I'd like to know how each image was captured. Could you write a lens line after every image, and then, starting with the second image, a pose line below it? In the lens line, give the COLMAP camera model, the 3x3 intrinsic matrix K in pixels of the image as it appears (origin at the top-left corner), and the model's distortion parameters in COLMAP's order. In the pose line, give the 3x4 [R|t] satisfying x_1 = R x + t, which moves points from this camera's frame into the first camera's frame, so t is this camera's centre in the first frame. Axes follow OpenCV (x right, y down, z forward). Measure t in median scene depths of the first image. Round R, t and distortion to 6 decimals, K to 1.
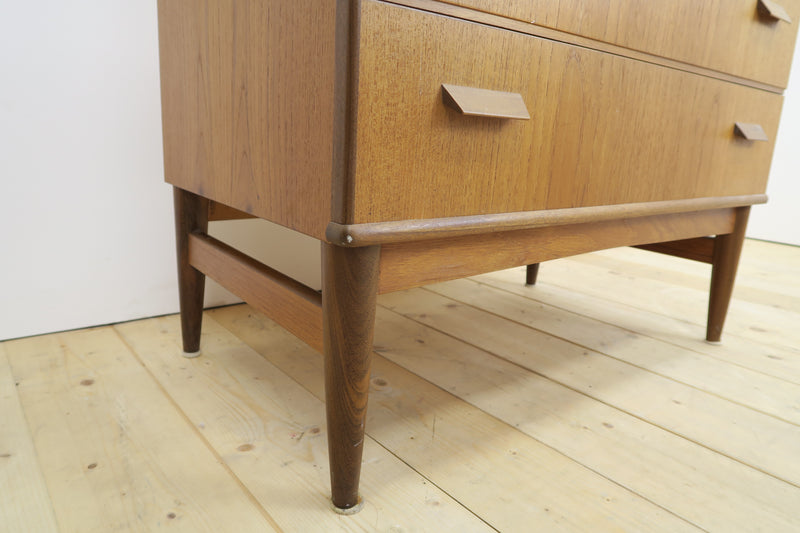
lens RADIAL K [[549.4, 0, 402.5], [0, 549.4, 266.7], [0, 0, 1]] dist [-0.026192, 0.004481]
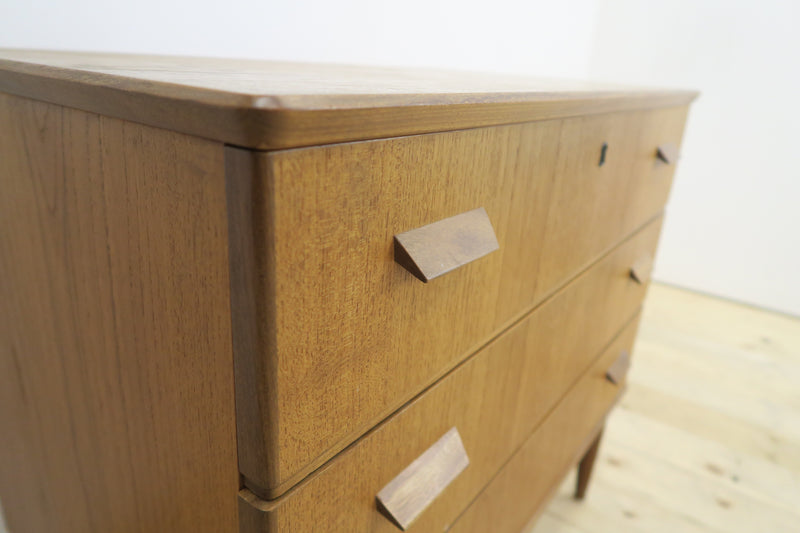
lens RADIAL K [[549.4, 0, 402.9], [0, 549.4, 262.8], [0, 0, 1]] dist [-0.026192, 0.004481]
pose [[0.966487, -0.076929, 0.244916, -0.023445], [0.045205, 0.990136, 0.132618, -0.767783], [-0.252703, -0.117102, 0.960431, 0.118345]]
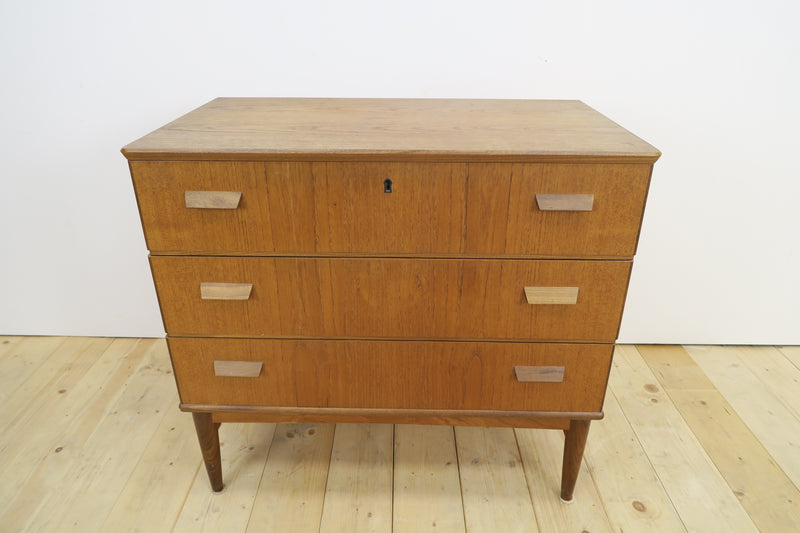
lens RADIAL K [[549.4, 0, 403.4], [0, 549.4, 267.3], [0, 0, 1]] dist [-0.026192, 0.004481]
pose [[0.769066, 0.237373, -0.593457, 1.370816], [-0.118964, 0.965417, 0.231985, -0.931218], [0.628001, -0.107812, 0.770708, -0.193311]]
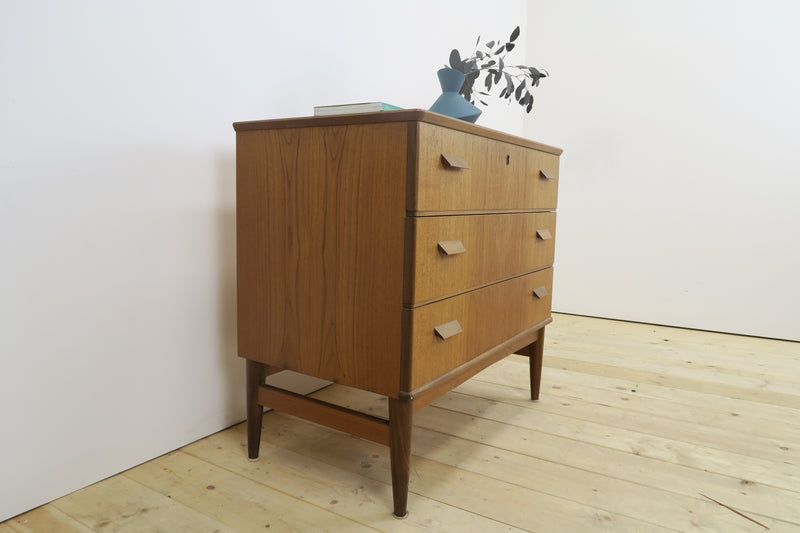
lens RADIAL K [[549.4, 0, 404.4], [0, 549.4, 265.9], [0, 0, 1]] dist [-0.026192, 0.004481]
pose [[0.944952, -0.068613, 0.319935, -0.561506], [0.102108, 0.990775, -0.089100, -0.271066], [-0.310870, 0.116863, 0.943240, -0.904562]]
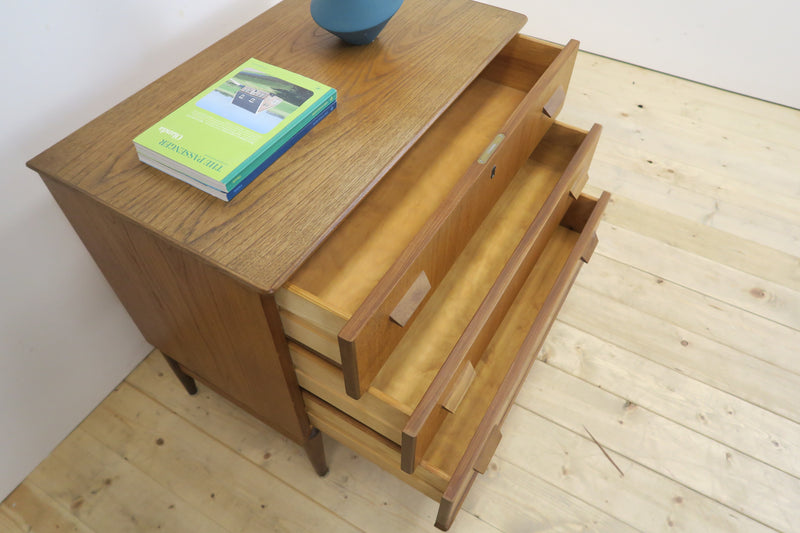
lens RADIAL K [[549.4, 0, 403.9], [0, 549.4, 265.2], [0, 0, 1]] dist [-0.026192, 0.004481]
pose [[0.933541, -0.300786, 0.195010, 0.035190], [0.121340, 0.777039, 0.617647, -1.485757], [-0.337310, -0.552936, 0.761895, -0.442285]]
